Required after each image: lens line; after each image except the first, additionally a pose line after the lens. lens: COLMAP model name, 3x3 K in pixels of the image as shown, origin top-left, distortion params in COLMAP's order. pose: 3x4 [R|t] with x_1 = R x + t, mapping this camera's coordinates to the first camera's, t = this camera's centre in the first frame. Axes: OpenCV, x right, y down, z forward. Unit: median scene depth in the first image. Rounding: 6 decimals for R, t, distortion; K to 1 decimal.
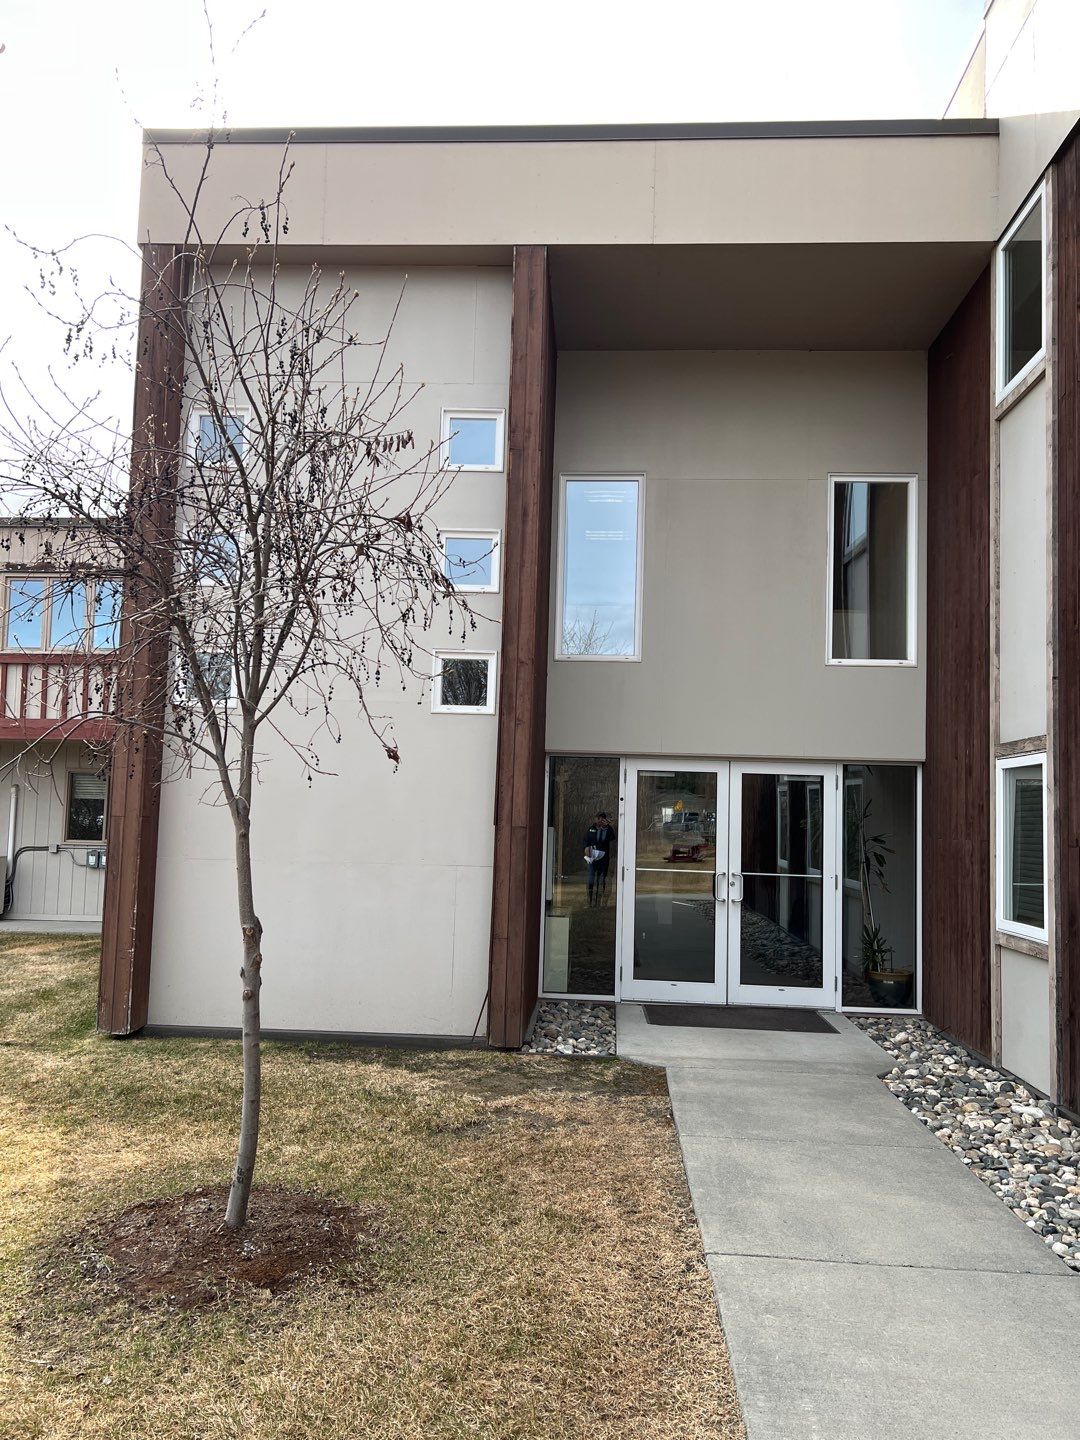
lens RADIAL K [[1078.2, 0, 538.5], [0, 1078.2, 729.7], [0, 0, 1]] dist [0.042418, -0.045951]
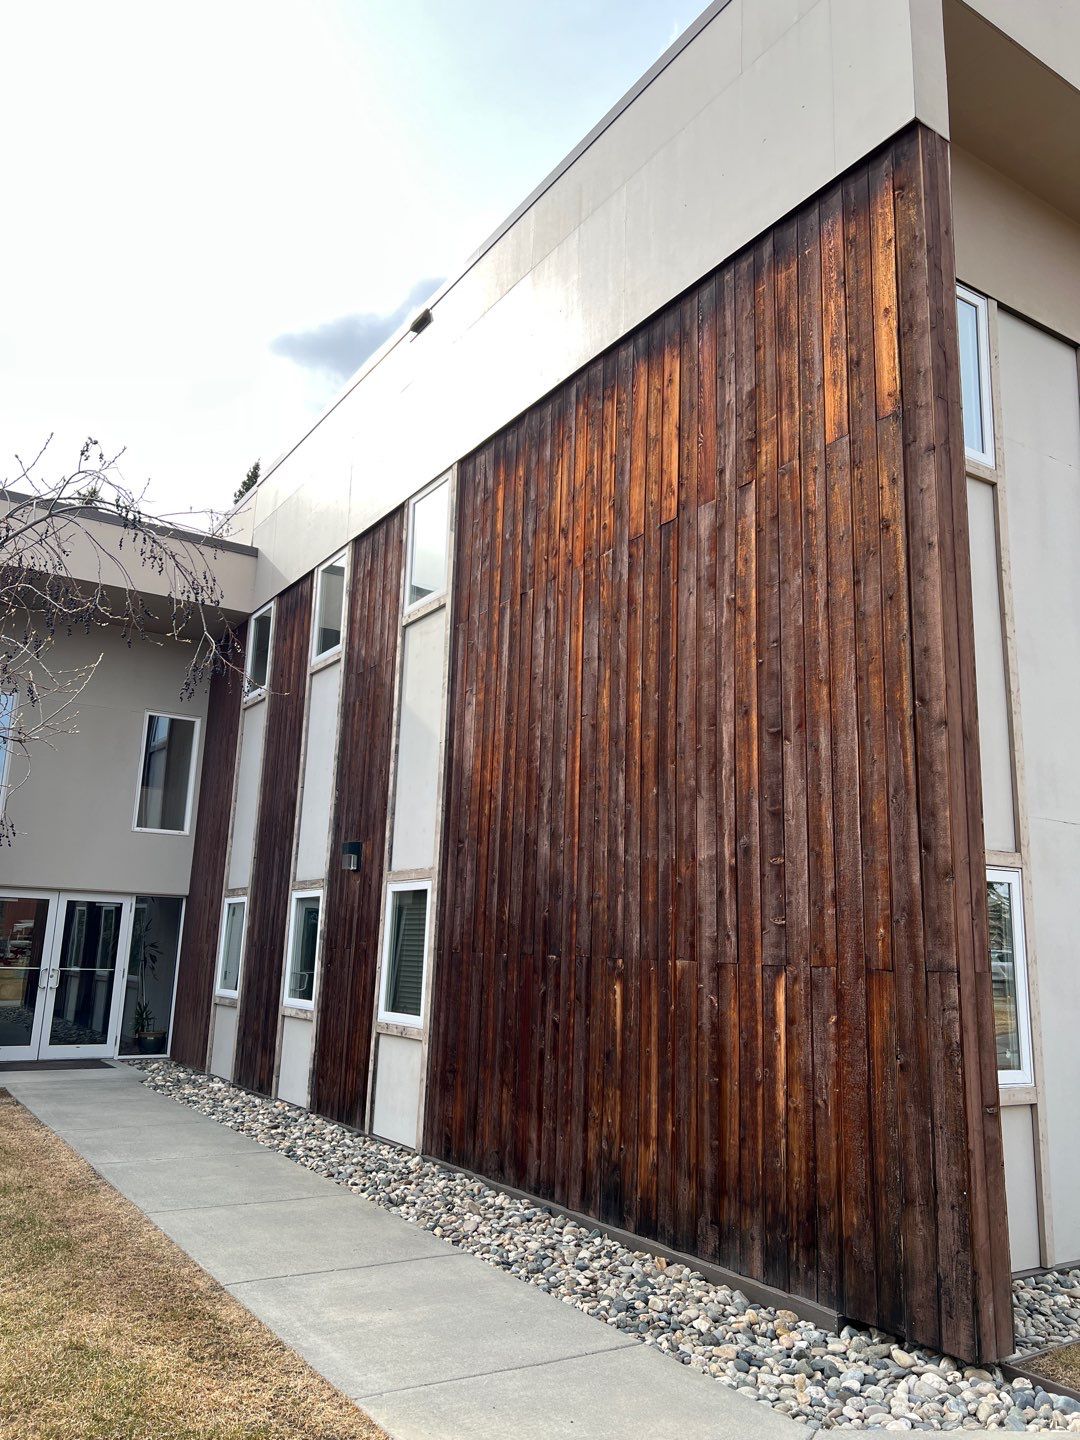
lens RADIAL K [[1078.2, 0, 530.3], [0, 1078.2, 720.6], [0, 0, 1]] dist [0.042418, -0.045951]
pose [[0.807909, 0.120626, 0.576830, -0.191989], [-0.055736, 0.990080, -0.128980, -0.048283], [-0.586666, 0.072054, 0.806617, -0.613472]]
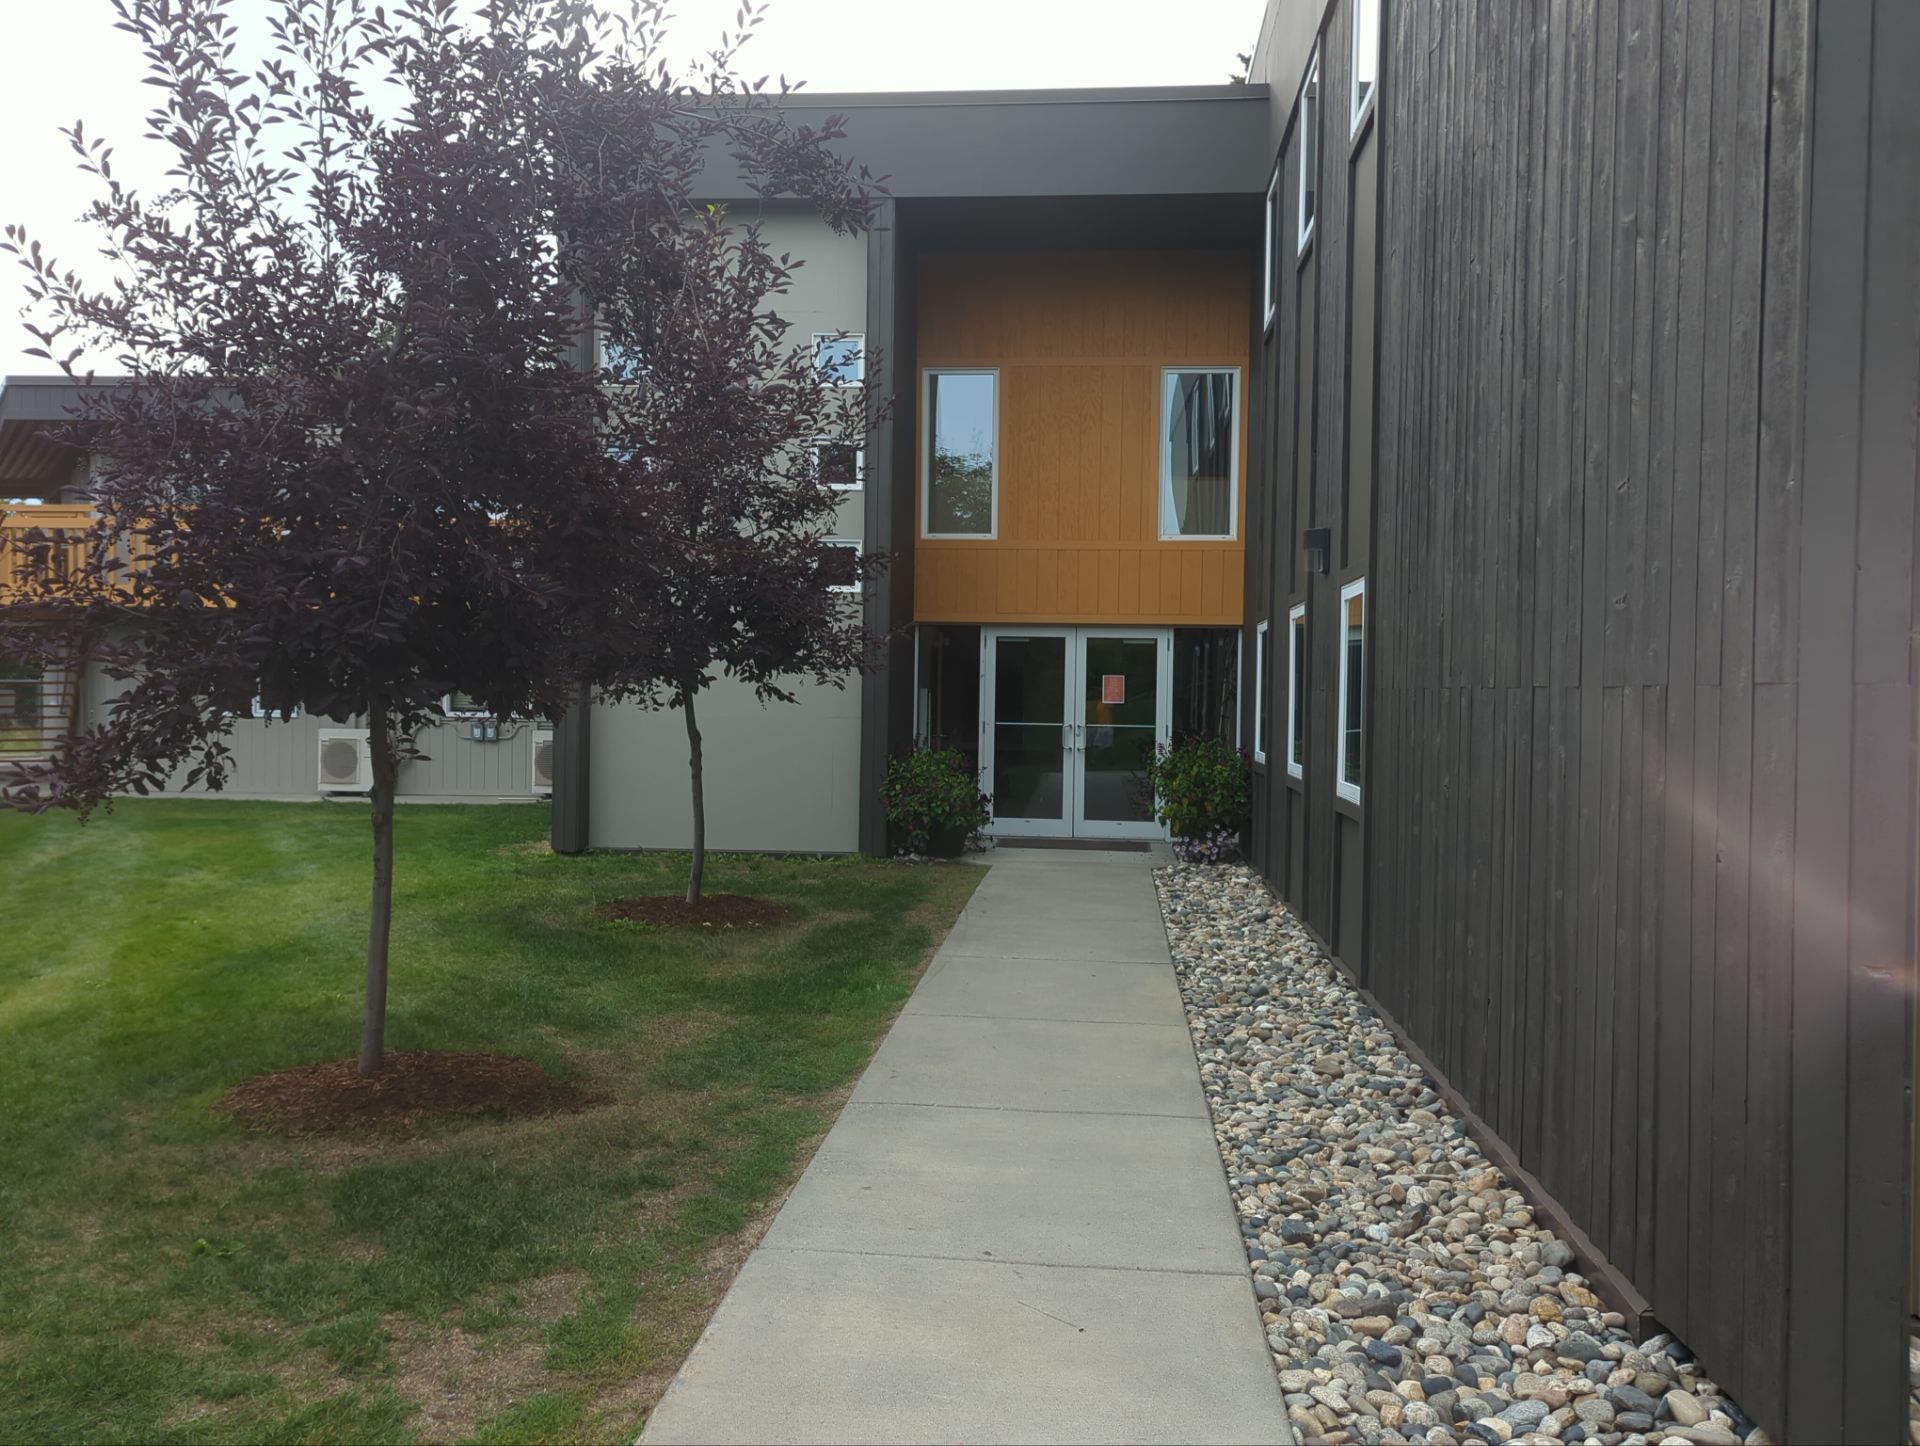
lens RADIAL K [[1566.6, 0, 956.5], [0, 1566.6, 732.2], [0, 0, 1]] dist [0.019959, -0.007970]
pose [[0.999348, -0.013844, -0.033341, 0.107615], [0.017341, 0.994110, 0.106982, -0.039871], [0.031663, -0.107491, 0.993702, -0.660582]]
